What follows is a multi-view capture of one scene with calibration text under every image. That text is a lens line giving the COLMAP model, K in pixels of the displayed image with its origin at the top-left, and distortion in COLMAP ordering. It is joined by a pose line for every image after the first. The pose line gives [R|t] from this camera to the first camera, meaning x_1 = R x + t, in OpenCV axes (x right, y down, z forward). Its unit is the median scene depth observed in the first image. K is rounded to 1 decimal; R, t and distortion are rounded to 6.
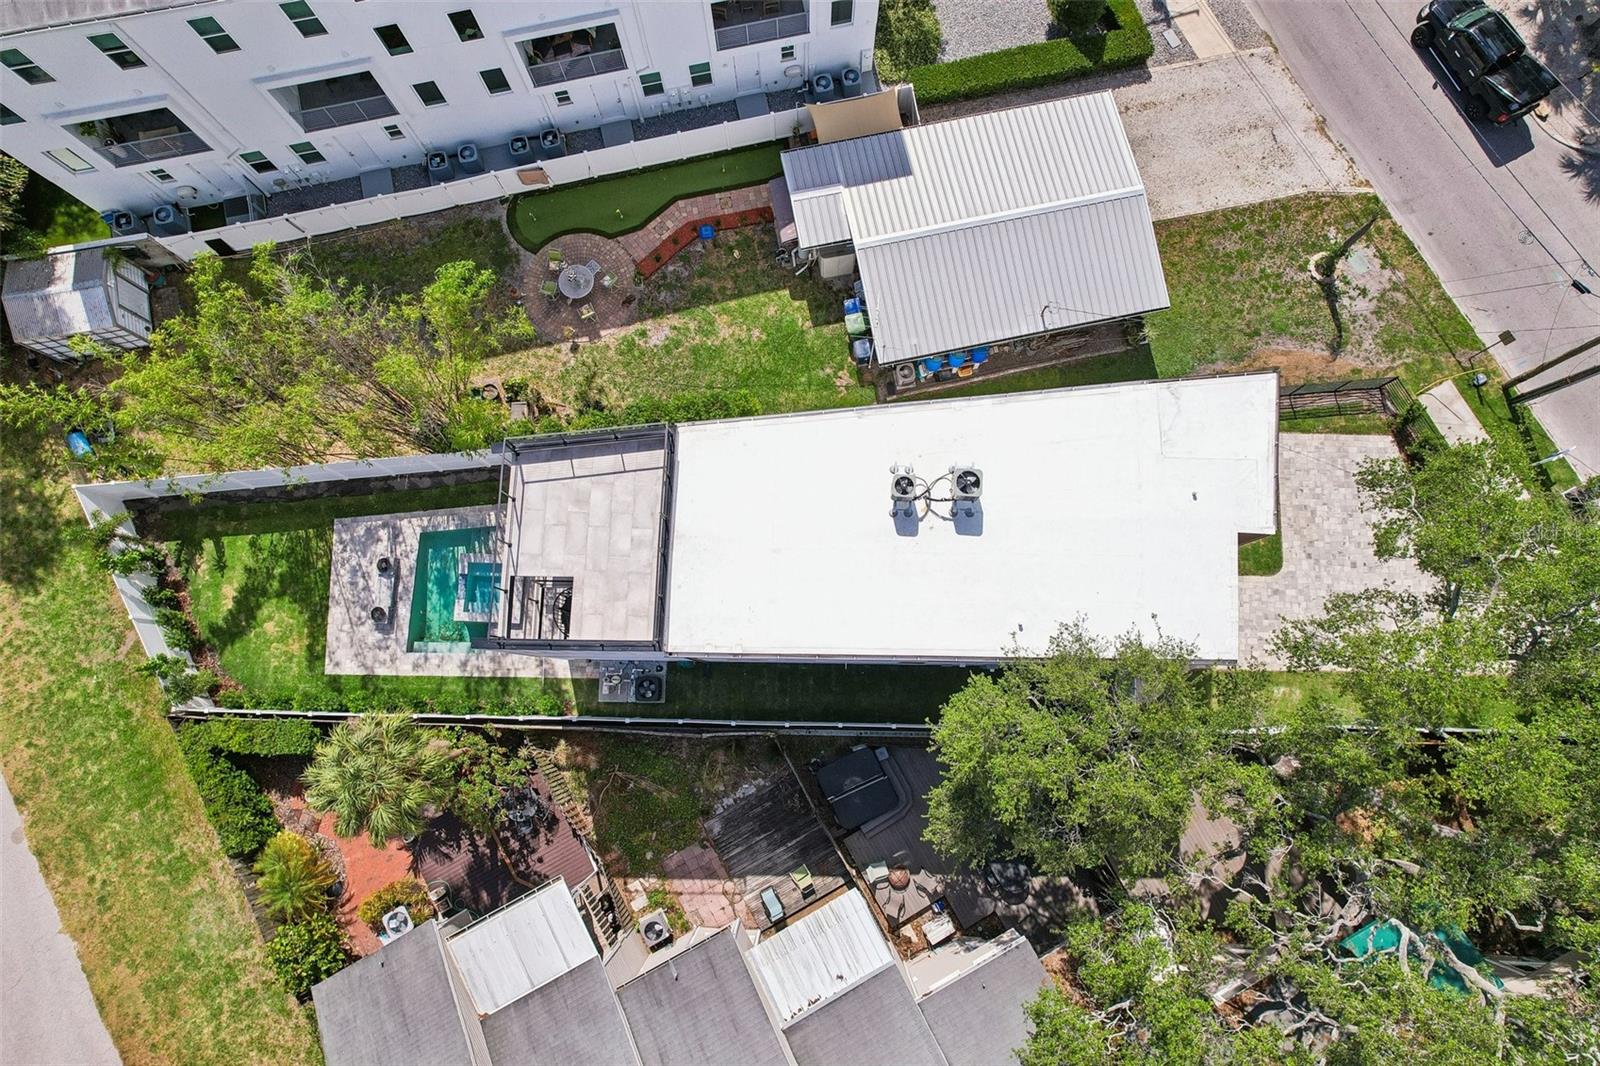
lens RADIAL K [[1010.0, 0, 800.0], [0, 1010.0, 533.0], [0, 0, 1]] dist [-0.009226, -0.000423]
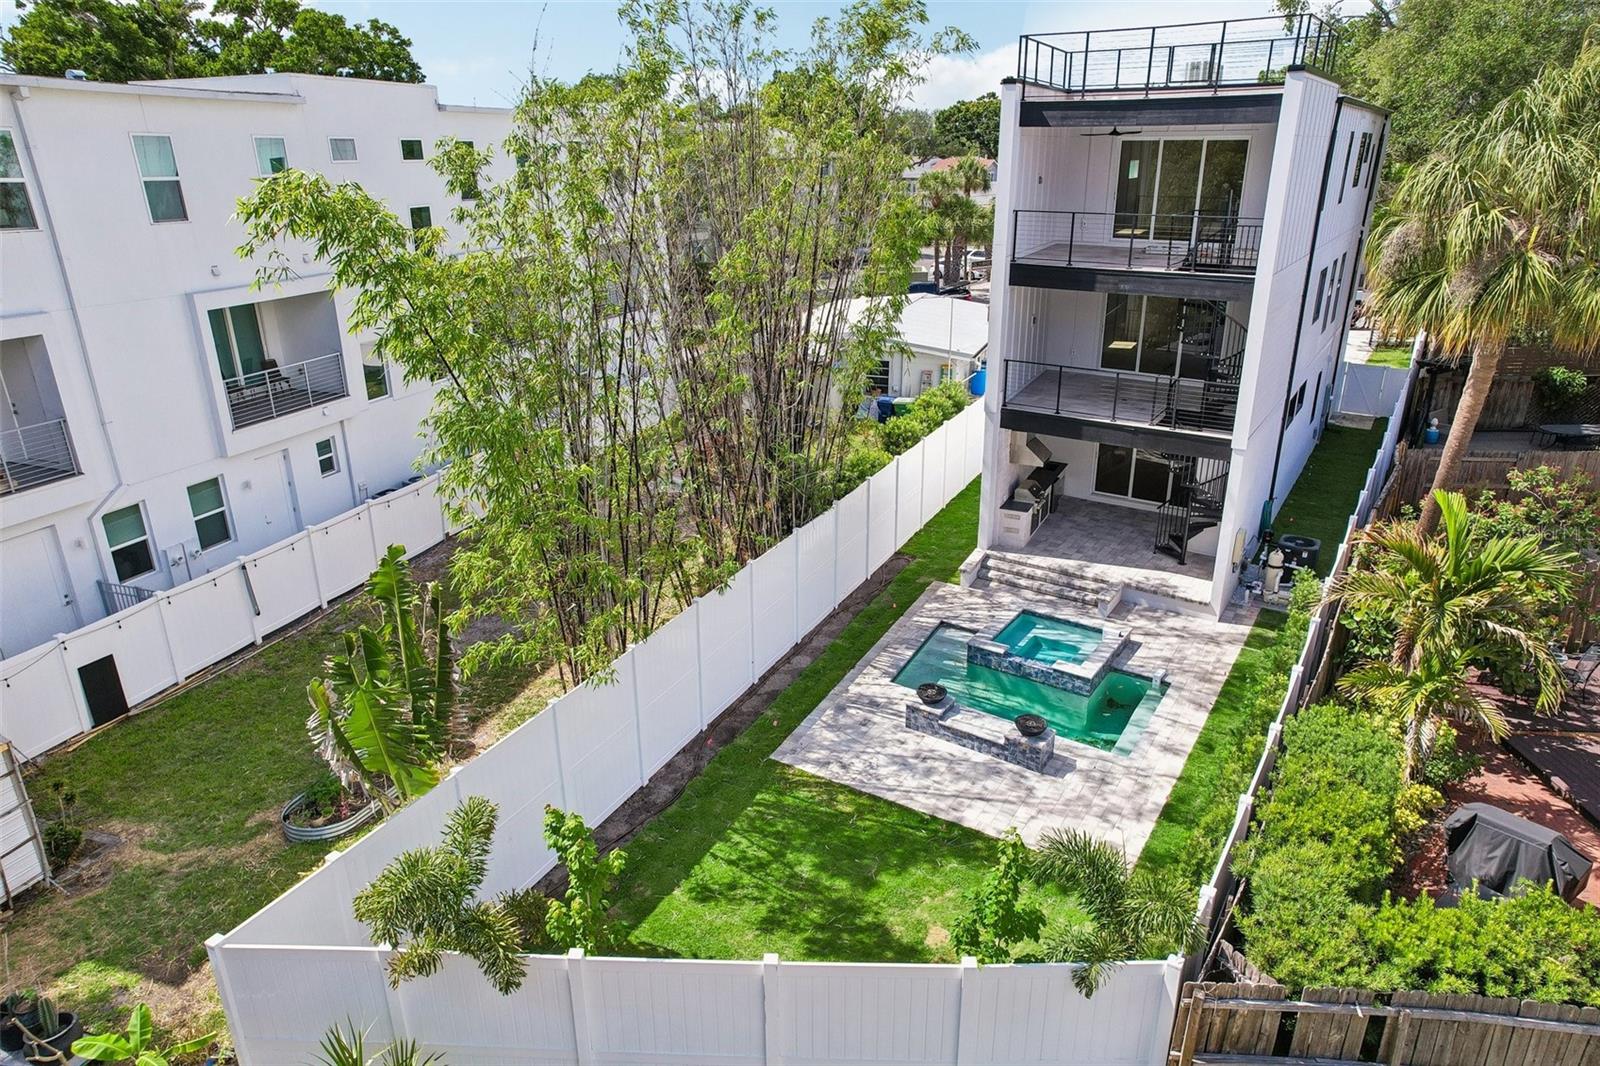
lens RADIAL K [[1015.8, 0, 800.0], [0, 1015.8, 533.0], [0, 0, 1]] dist [-0.030822, 0.059857]
pose [[0.526954, -0.300270, 0.795084, -0.777425], [0.840937, 0.319675, -0.436616, 0.158200], [-0.123066, 0.898691, 0.420961, 0.730605]]
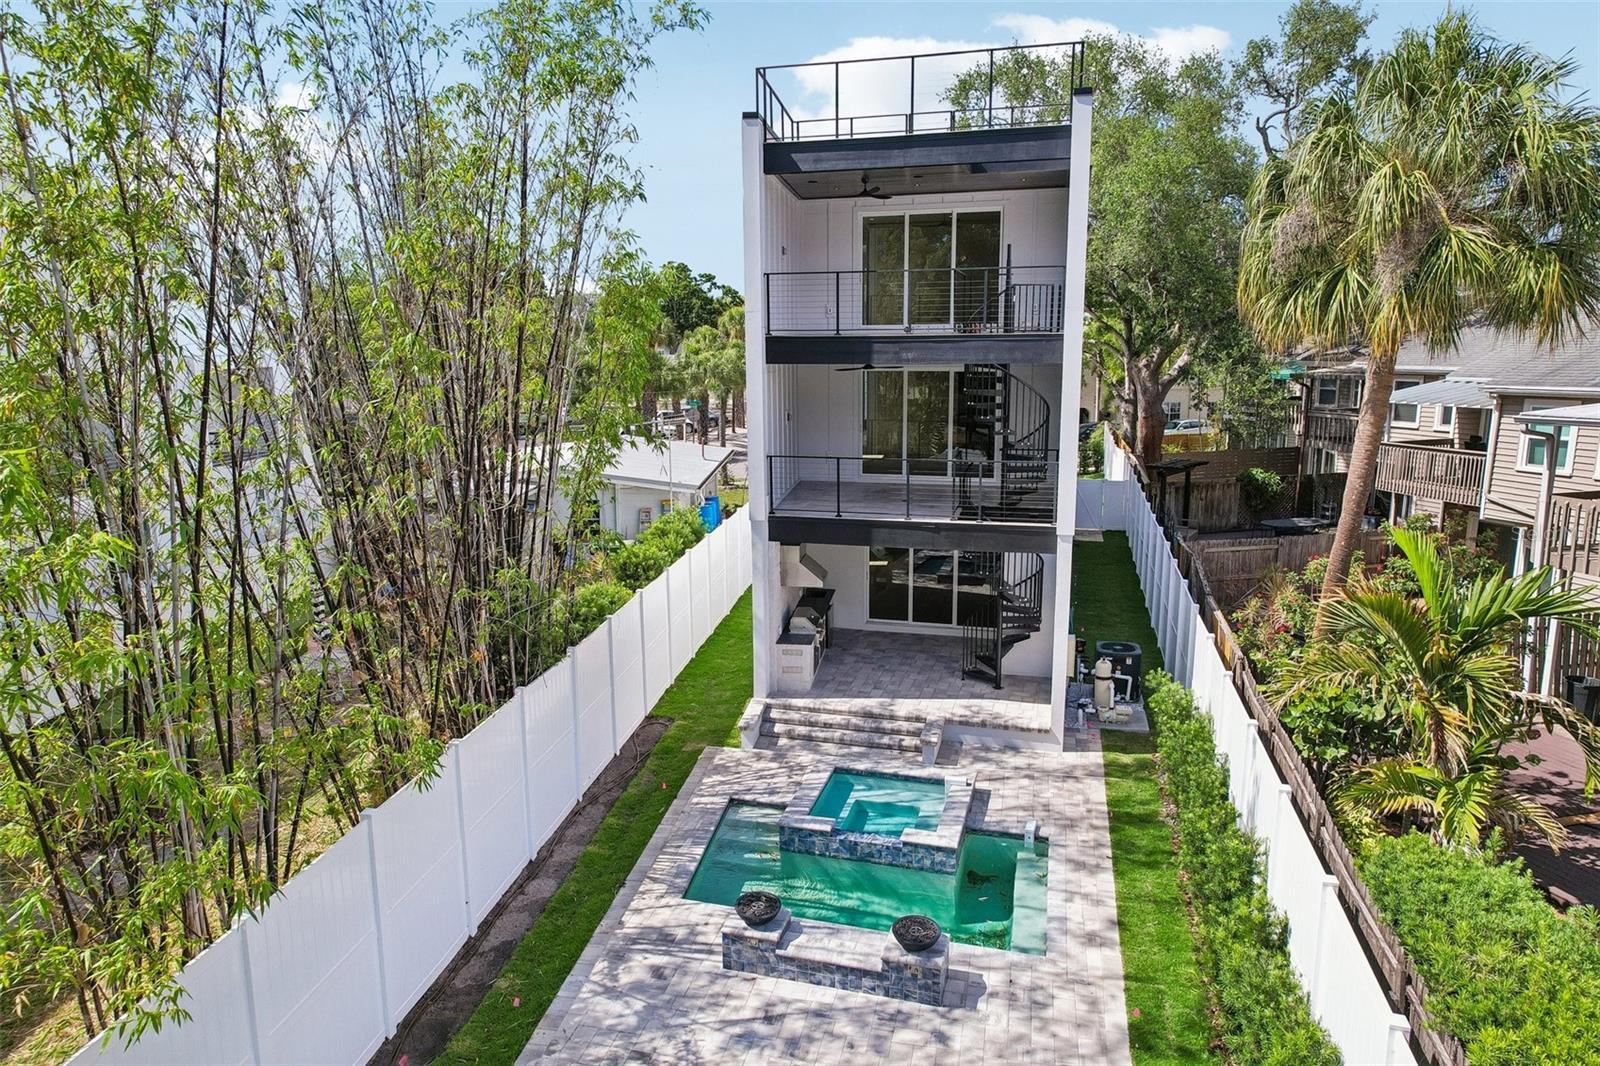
lens RADIAL K [[1016.6, 0, 800.0], [0, 1016.6, 533.0], [0, 0, 1]] dist [-0.009640, -0.001640]
pose [[0.233902, -0.176980, 0.956017, -0.670582], [0.962327, 0.182338, -0.201691, 0.084211], [-0.138623, 0.967177, 0.212962, 0.806632]]
